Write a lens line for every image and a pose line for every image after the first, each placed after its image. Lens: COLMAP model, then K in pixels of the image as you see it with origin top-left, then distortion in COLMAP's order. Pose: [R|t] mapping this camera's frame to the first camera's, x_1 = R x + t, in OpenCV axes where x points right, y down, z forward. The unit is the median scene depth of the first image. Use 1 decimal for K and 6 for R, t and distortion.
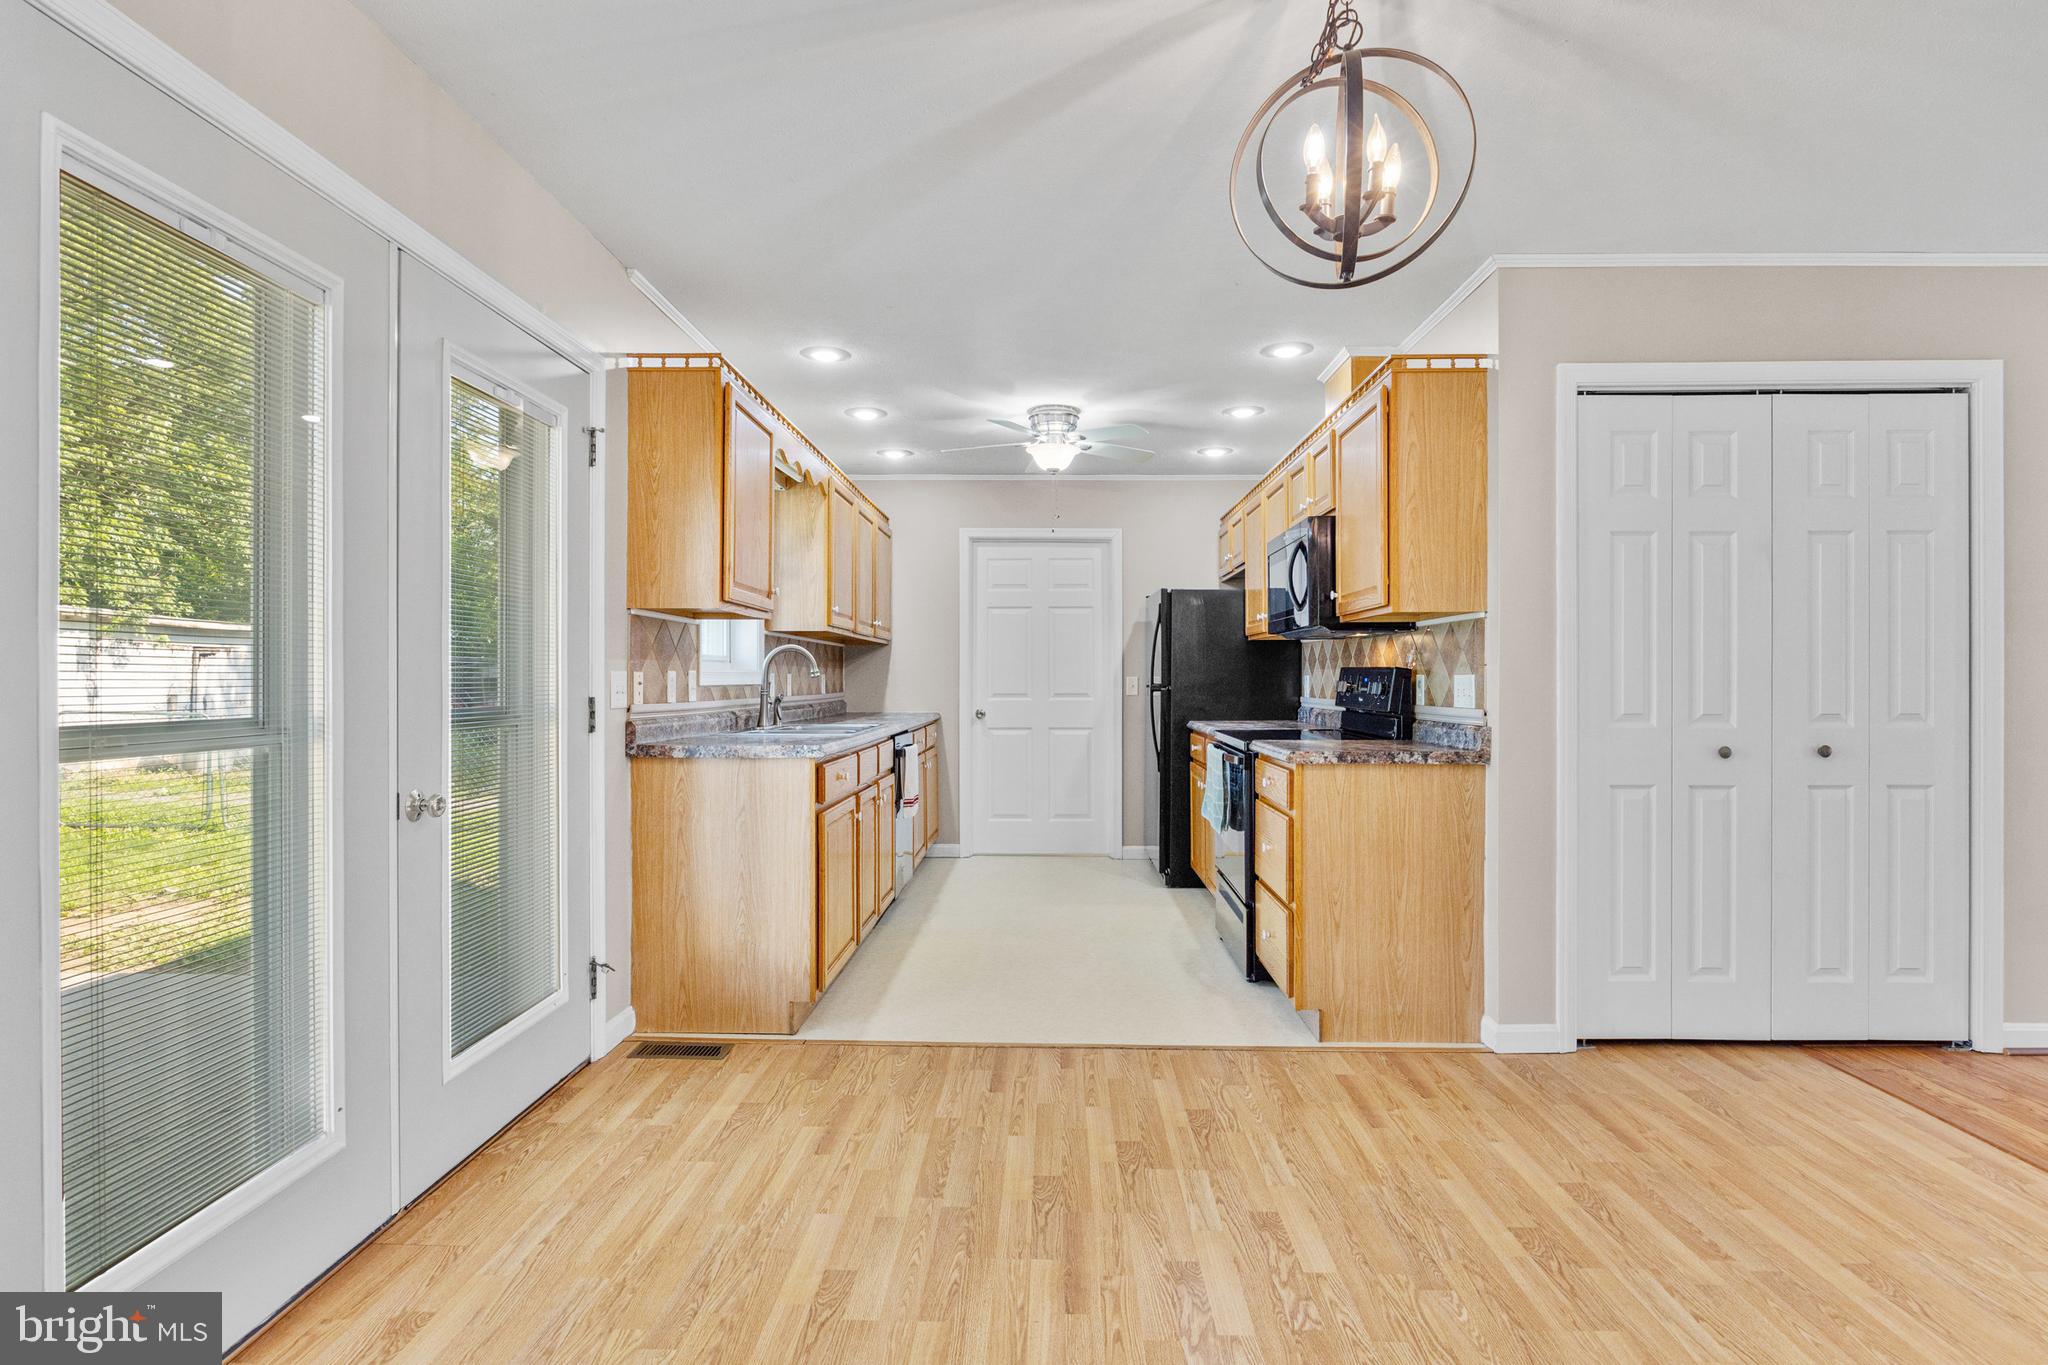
lens RADIAL K [[1043.0, 0, 1040.8], [0, 1043.0, 683.5], [0, 0, 1]] dist [-0.004667, -0.001127]
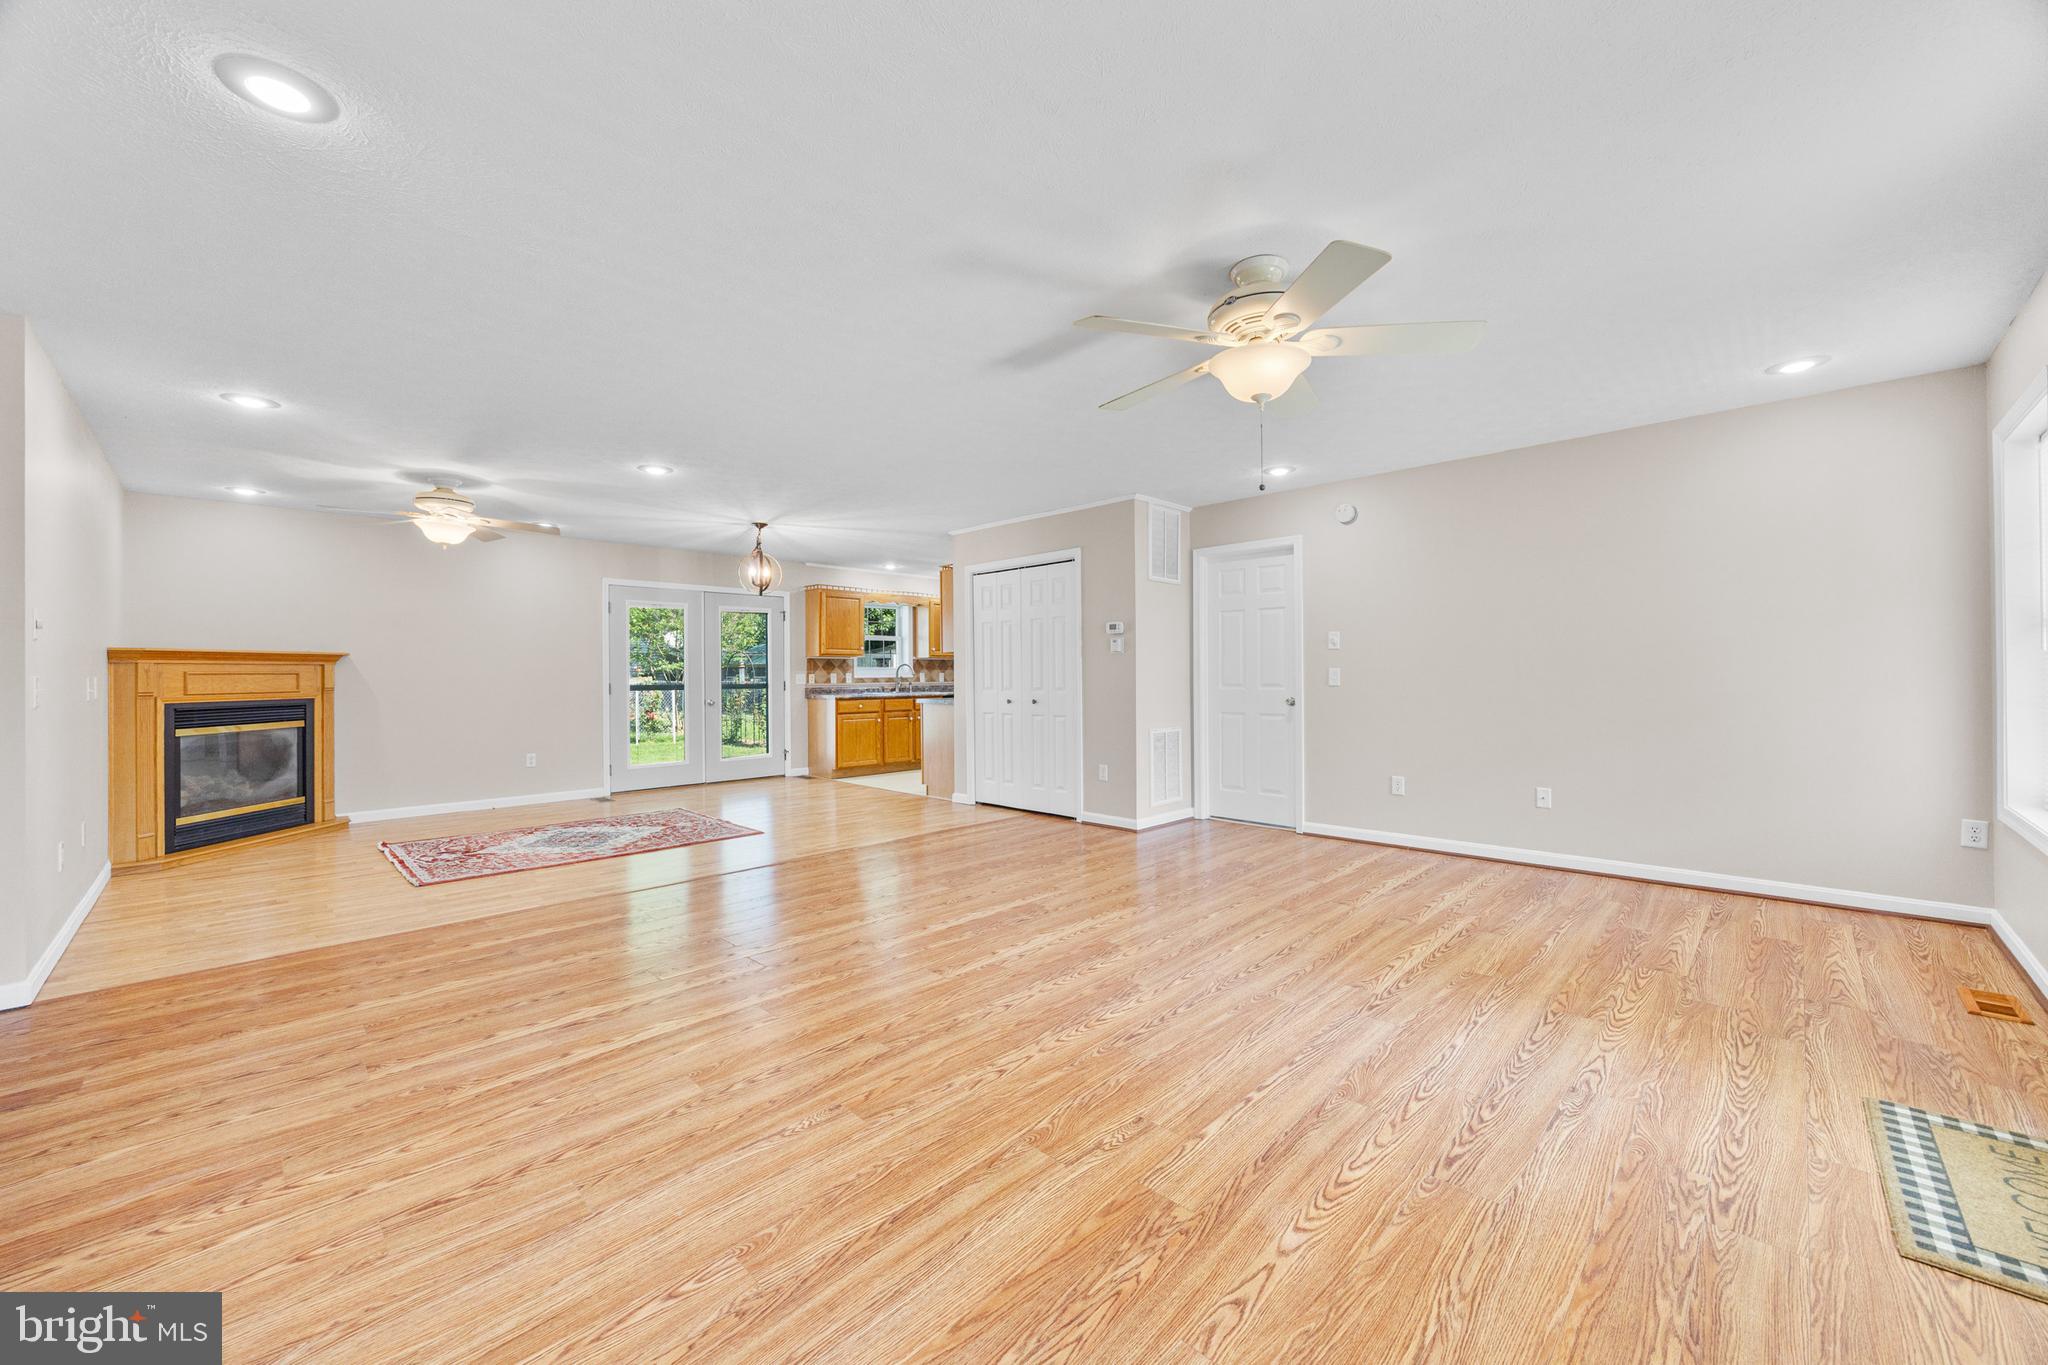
lens RADIAL K [[779.0, 0, 1039.6], [0, 779.0, 677.0], [0, 0, 1]] dist [-0.002585, 0.000231]
pose [[0.730741, -0.003736, -0.682645, 1.211777], [0.006464, 0.999978, 0.001446, -0.000518], [0.682625, -0.005469, 0.730749, -0.252235]]
